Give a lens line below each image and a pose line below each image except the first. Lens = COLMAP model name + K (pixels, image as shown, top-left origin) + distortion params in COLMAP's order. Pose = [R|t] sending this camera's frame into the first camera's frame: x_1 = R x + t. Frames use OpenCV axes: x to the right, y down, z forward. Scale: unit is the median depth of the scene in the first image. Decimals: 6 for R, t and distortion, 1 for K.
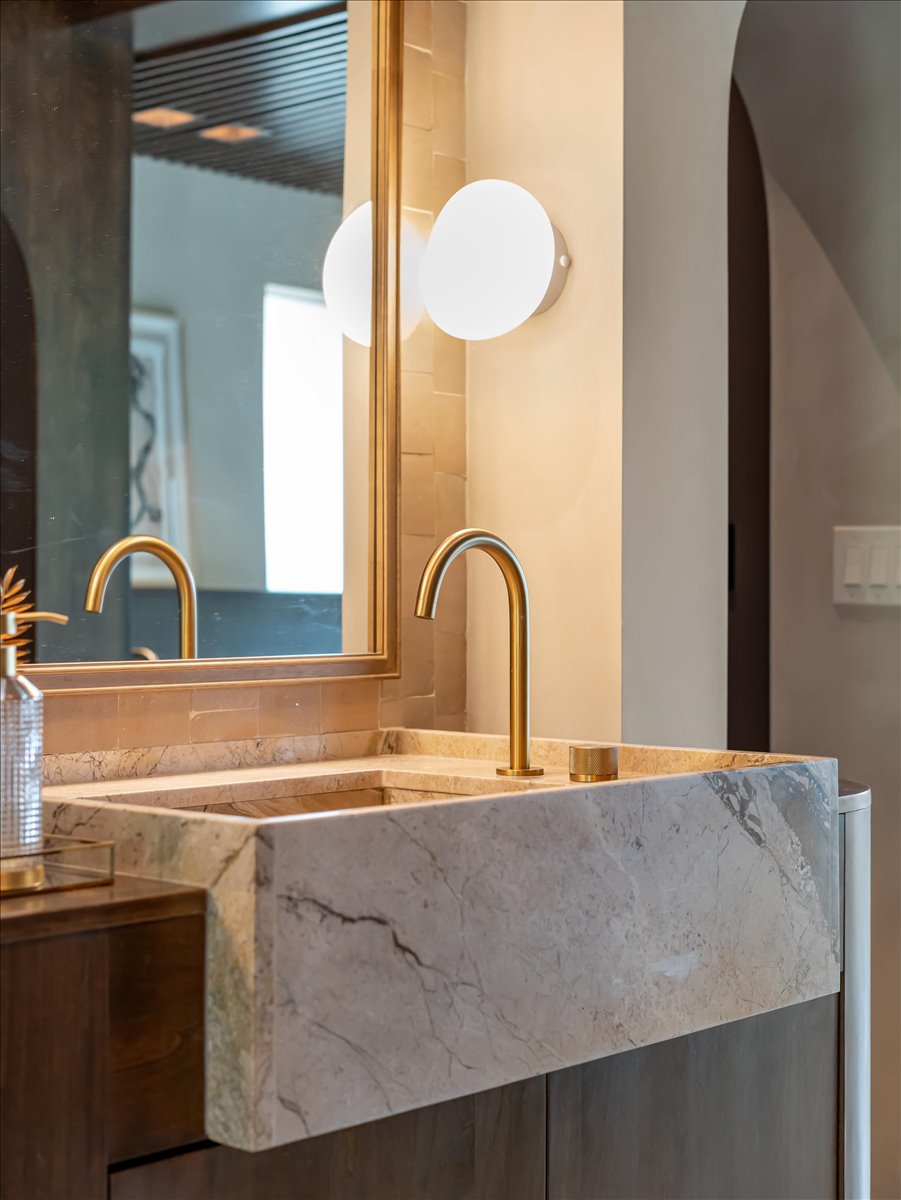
lens RADIAL K [[1994.7, 0, 450.9], [0, 1994.7, 598.1], [0, 0, 1]] dist [-0.012175, 0.000000]
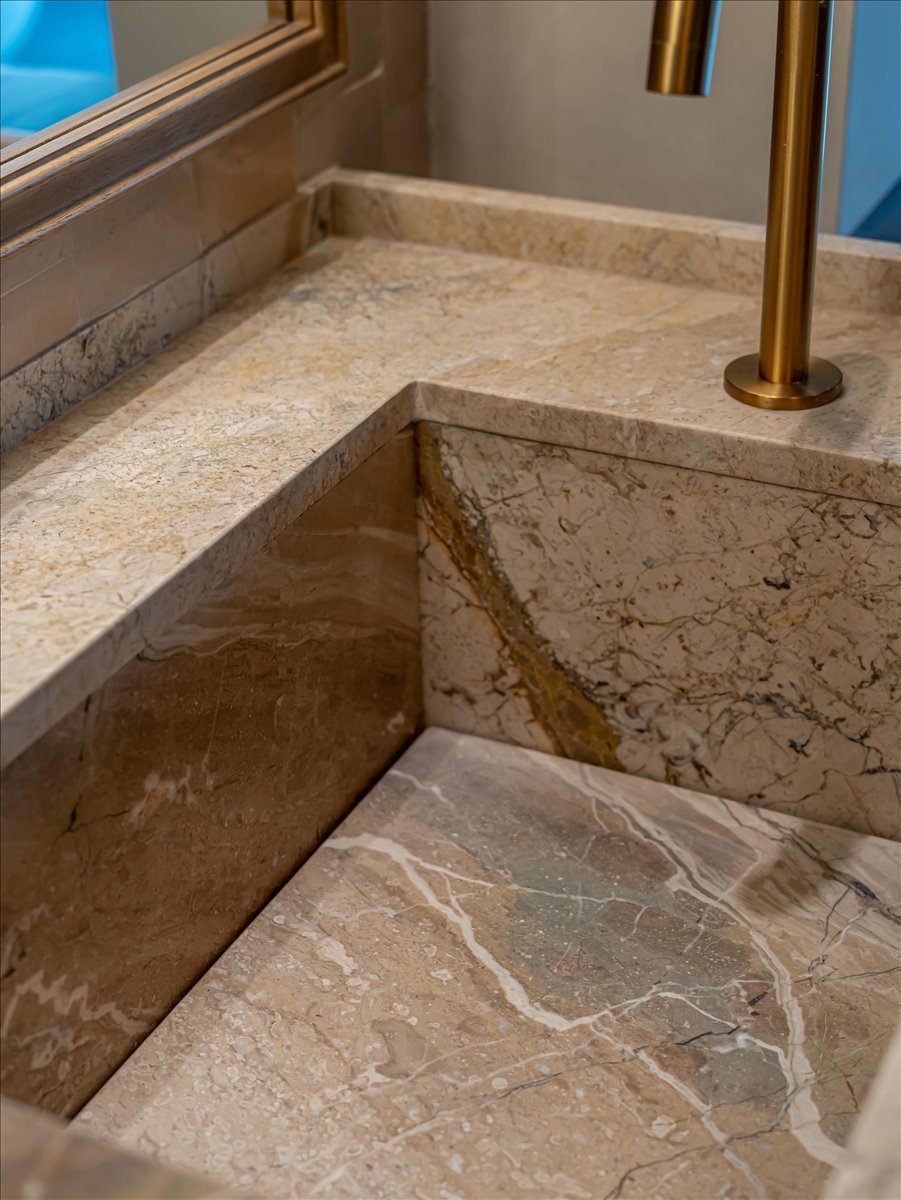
lens RADIAL K [[1994.7, 0, 447.7], [0, 1994.7, 601.1], [0, 0, 1]] dist [-0.012175, 0.000000]
pose [[0.958884, -0.163624, 0.231880, -0.123418], [0.027667, 0.867066, 0.497425, -0.073041], [-0.282446, -0.470558, 0.835942, 0.610556]]
